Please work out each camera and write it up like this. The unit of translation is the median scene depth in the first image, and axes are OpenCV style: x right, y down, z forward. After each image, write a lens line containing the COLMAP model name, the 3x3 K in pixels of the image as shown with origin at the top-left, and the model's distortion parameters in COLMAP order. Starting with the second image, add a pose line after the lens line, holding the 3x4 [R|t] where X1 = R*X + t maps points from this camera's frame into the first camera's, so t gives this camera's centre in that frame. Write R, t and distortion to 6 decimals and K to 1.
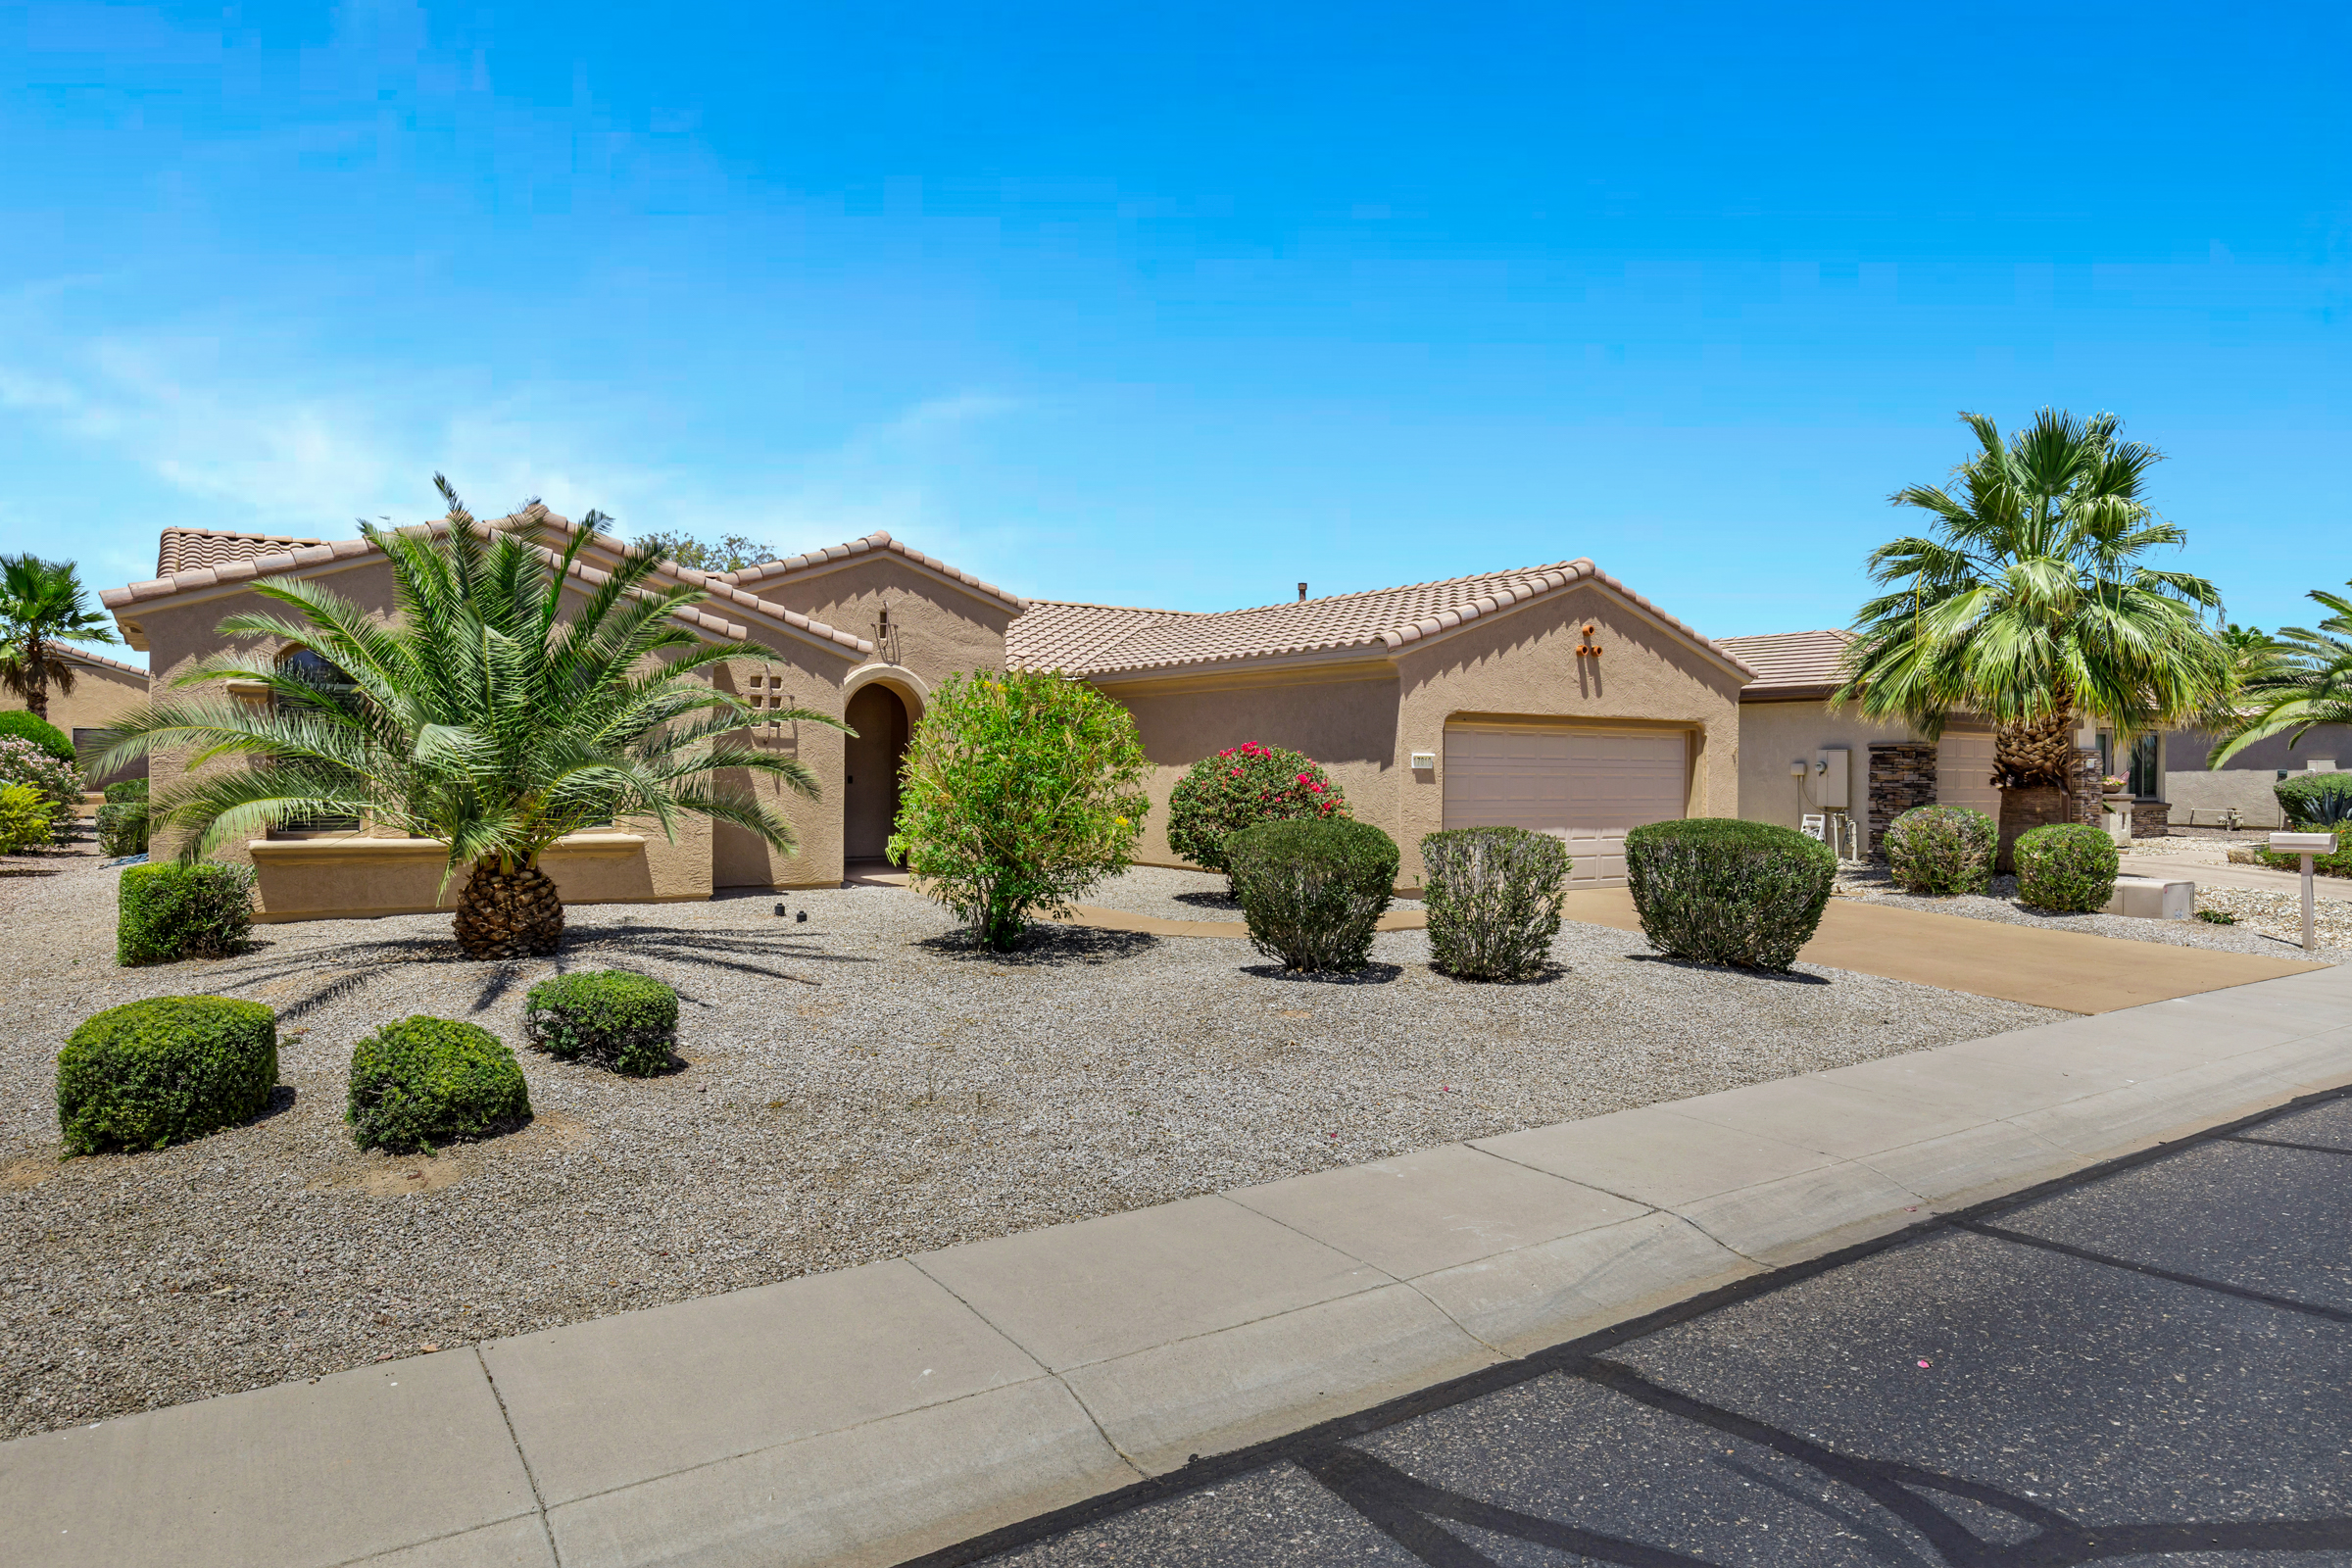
lens RADIAL K [[1399.7, 0, 1176.0], [0, 1399.7, 784.0], [0, 0, 1]] dist [0.006925, -0.000211]
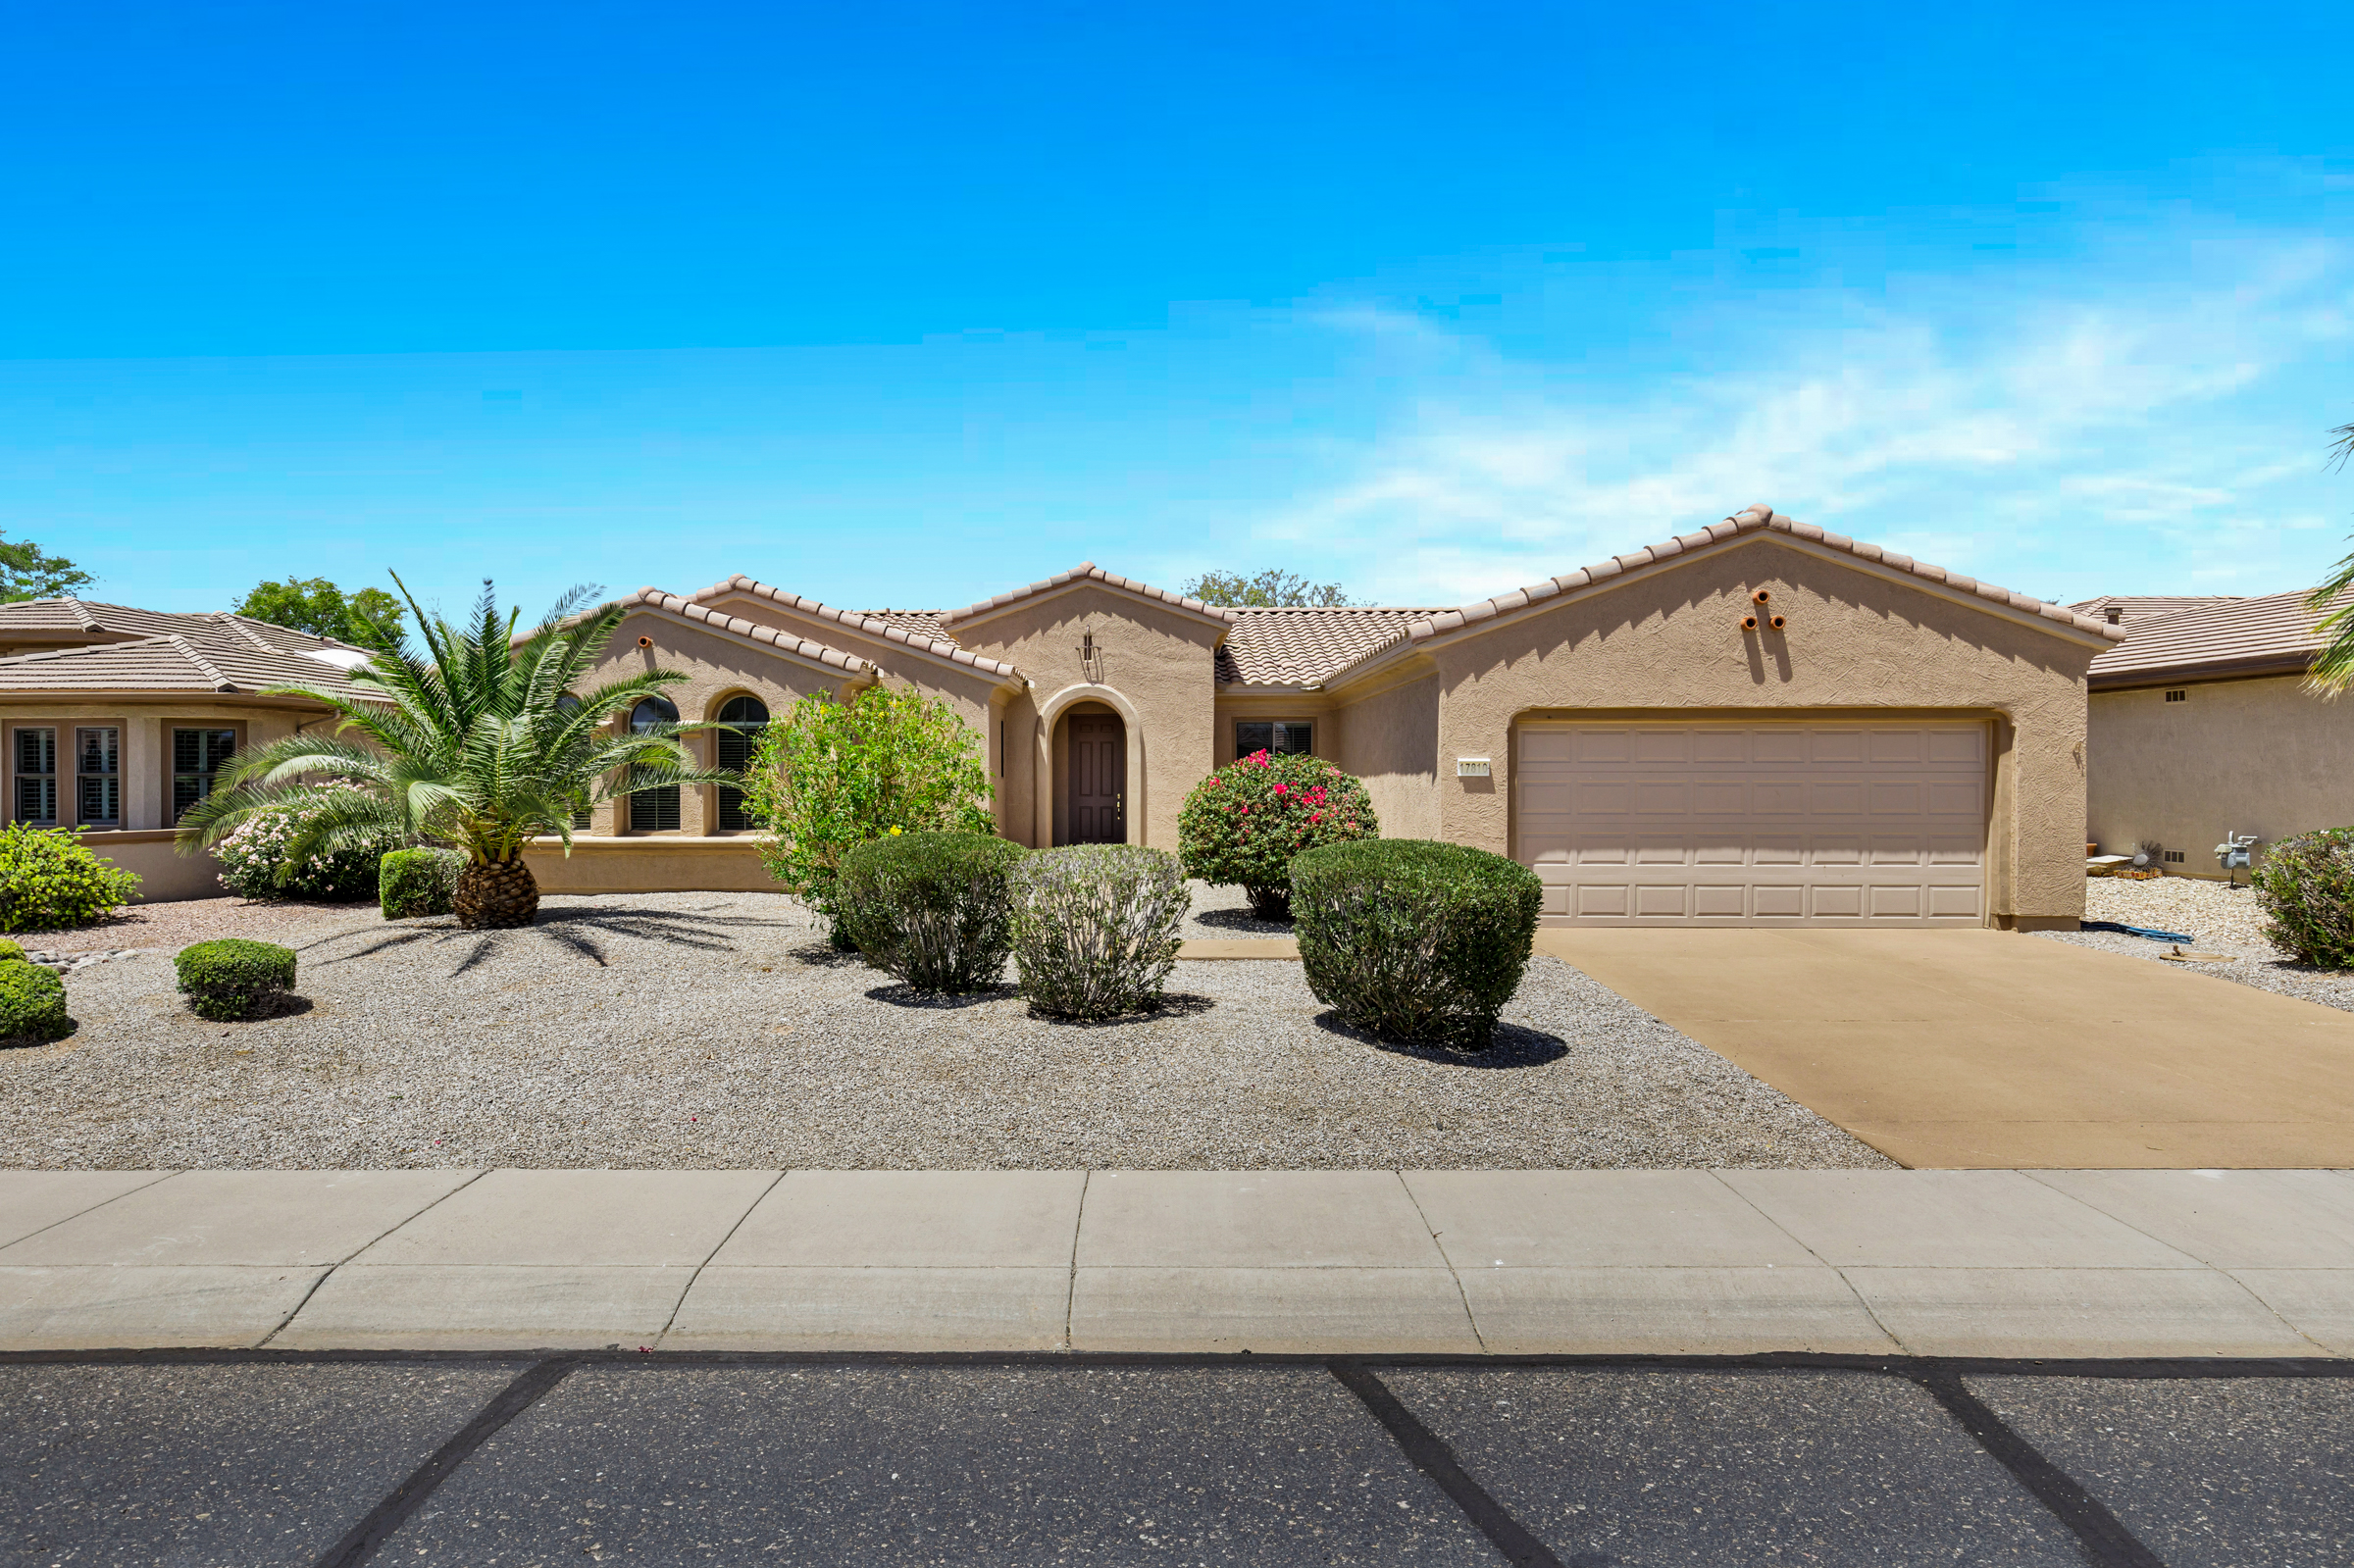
lens RADIAL K [[1303.5, 0, 1102.7], [0, 1303.5, 790.1], [0, 0, 1]] dist [0.000944, 0.000801]
pose [[0.820308, -0.003538, -0.571910, 0.439217], [0.002584, 0.999994, -0.002480, -0.000884], [0.571916, 0.000556, 0.820312, 0.207434]]
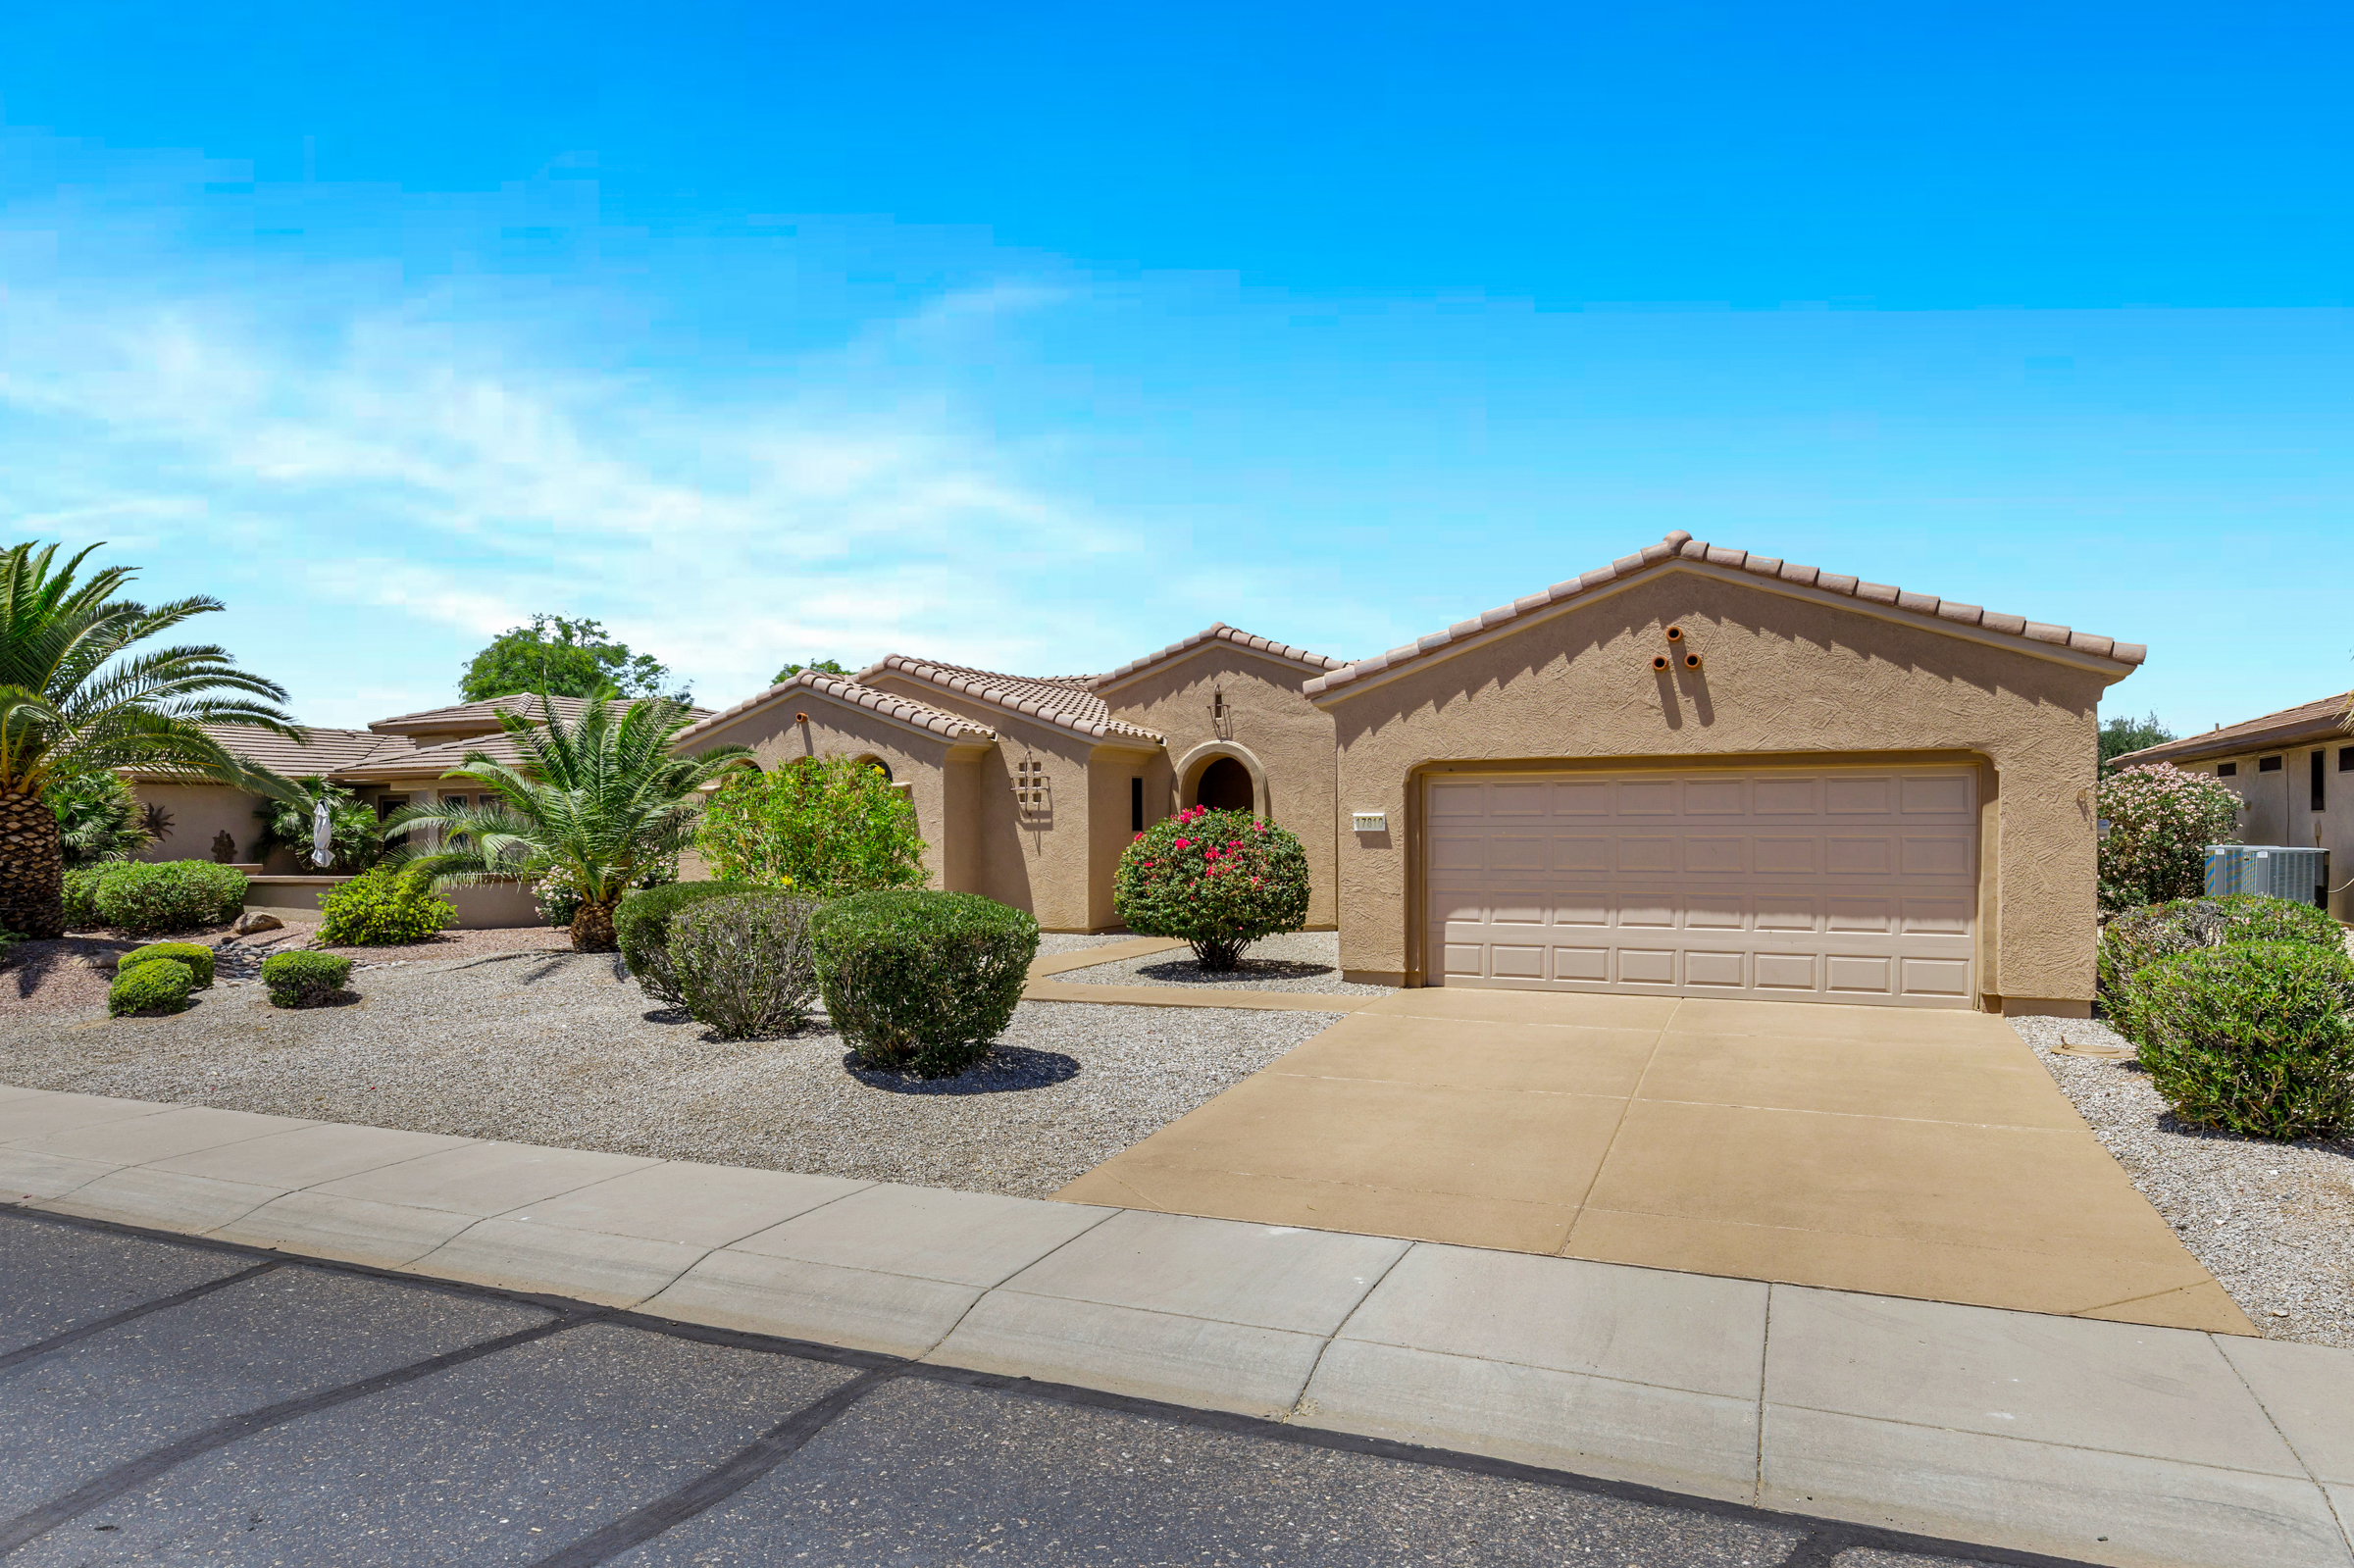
lens RADIAL K [[1337.3, 0, 1184.3], [0, 1337.3, 838.0], [0, 0, 1]] dist [0.004202, 0.000330]
pose [[0.553532, -0.004769, -0.832814, 0.775956], [0.000350, 0.999985, -0.005494, -0.002228], [0.832828, 0.002750, 0.553526, 0.447686]]
